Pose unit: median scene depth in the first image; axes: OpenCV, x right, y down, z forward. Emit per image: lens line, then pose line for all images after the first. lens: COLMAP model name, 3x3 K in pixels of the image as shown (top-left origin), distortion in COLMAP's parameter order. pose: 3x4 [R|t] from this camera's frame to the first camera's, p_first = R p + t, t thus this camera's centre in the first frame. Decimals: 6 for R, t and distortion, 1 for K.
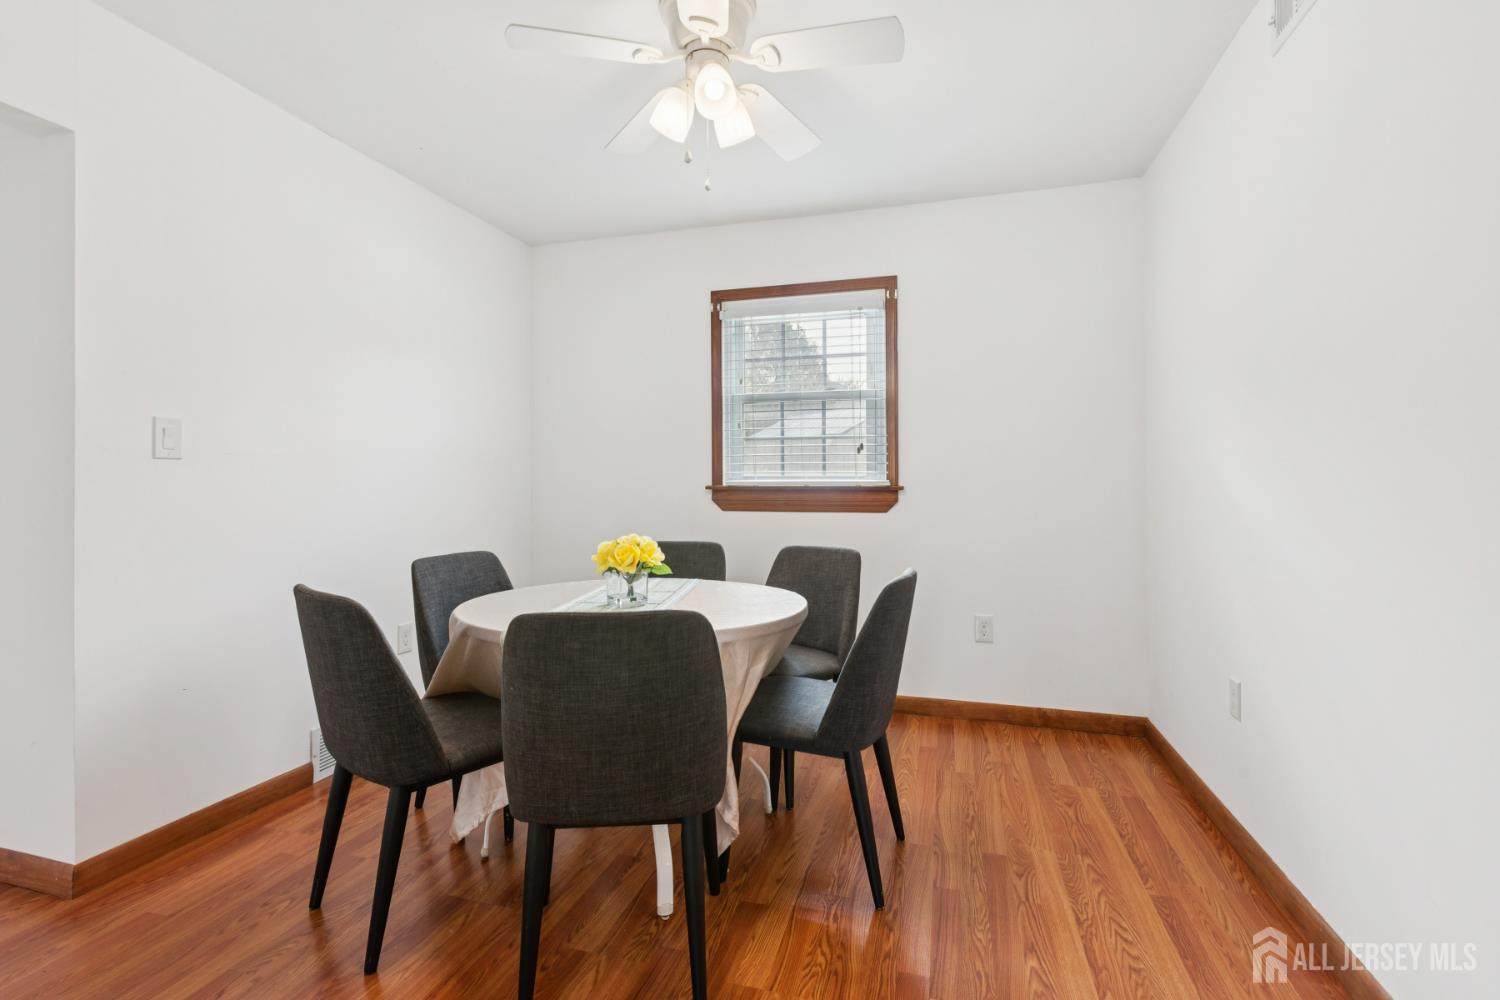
lens RADIAL K [[705.3, 0, 728.3], [0, 705.3, 469.6], [0, 0, 1]] dist [0.001046, 0.000009]
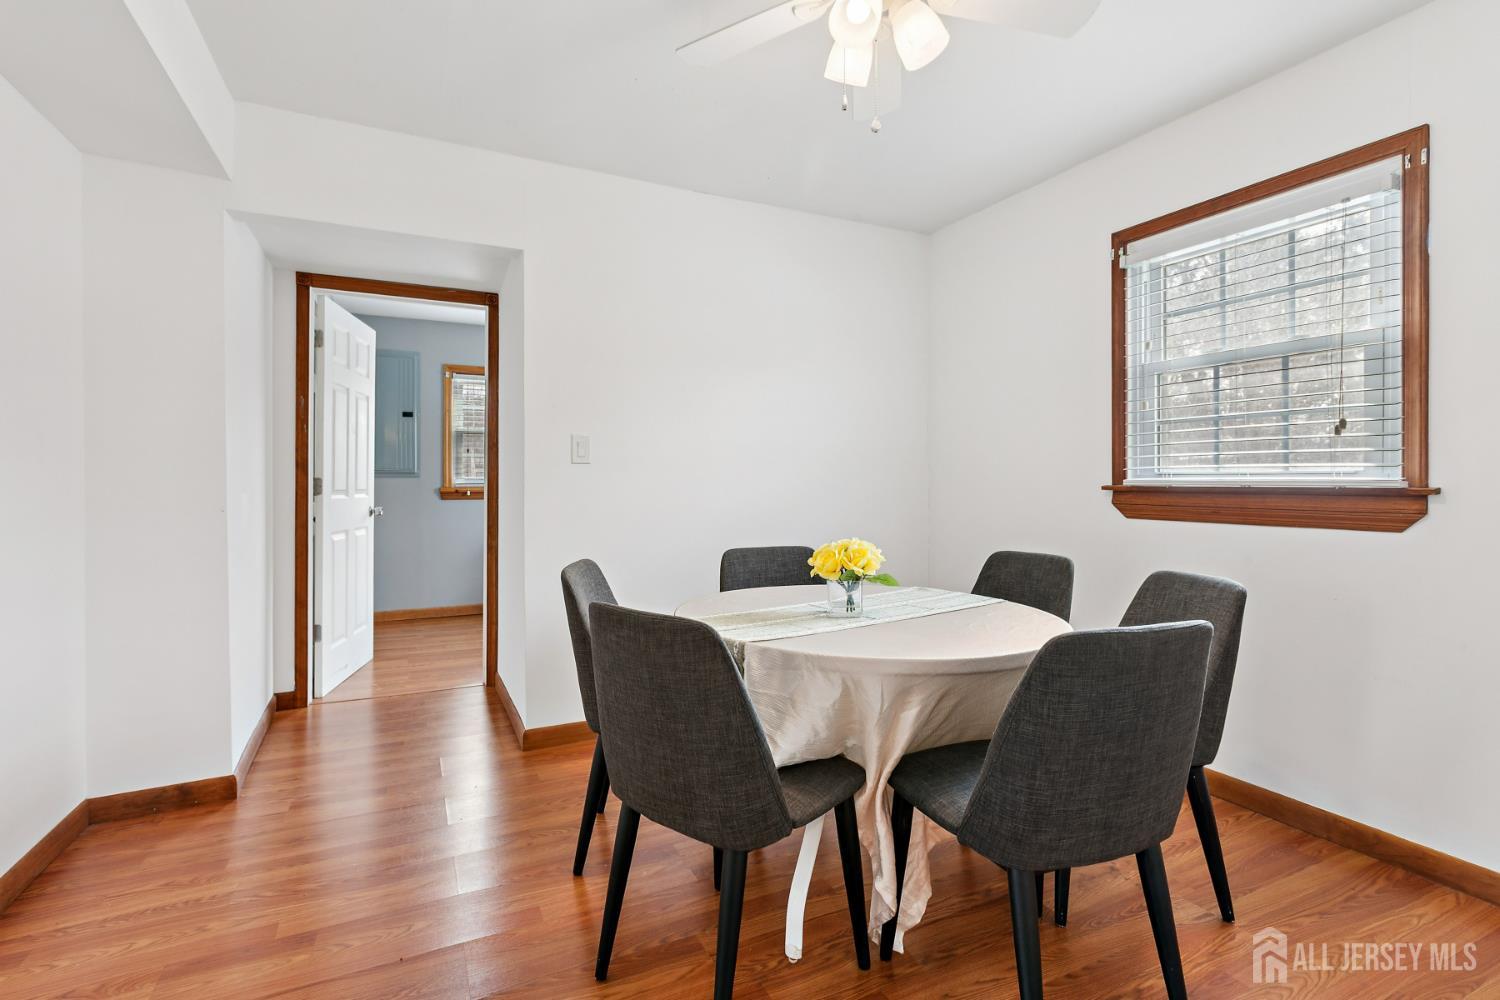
lens RADIAL K [[697.4, 0, 742.8], [0, 697.4, 477.8], [0, 0, 1]] dist [-0.000073, -0.000225]
pose [[0.665419, -0.001913, -0.746468, 0.287285], [0.012703, 0.999881, 0.008761, 0.002852], [0.746362, -0.015312, 0.665364, 0.194057]]
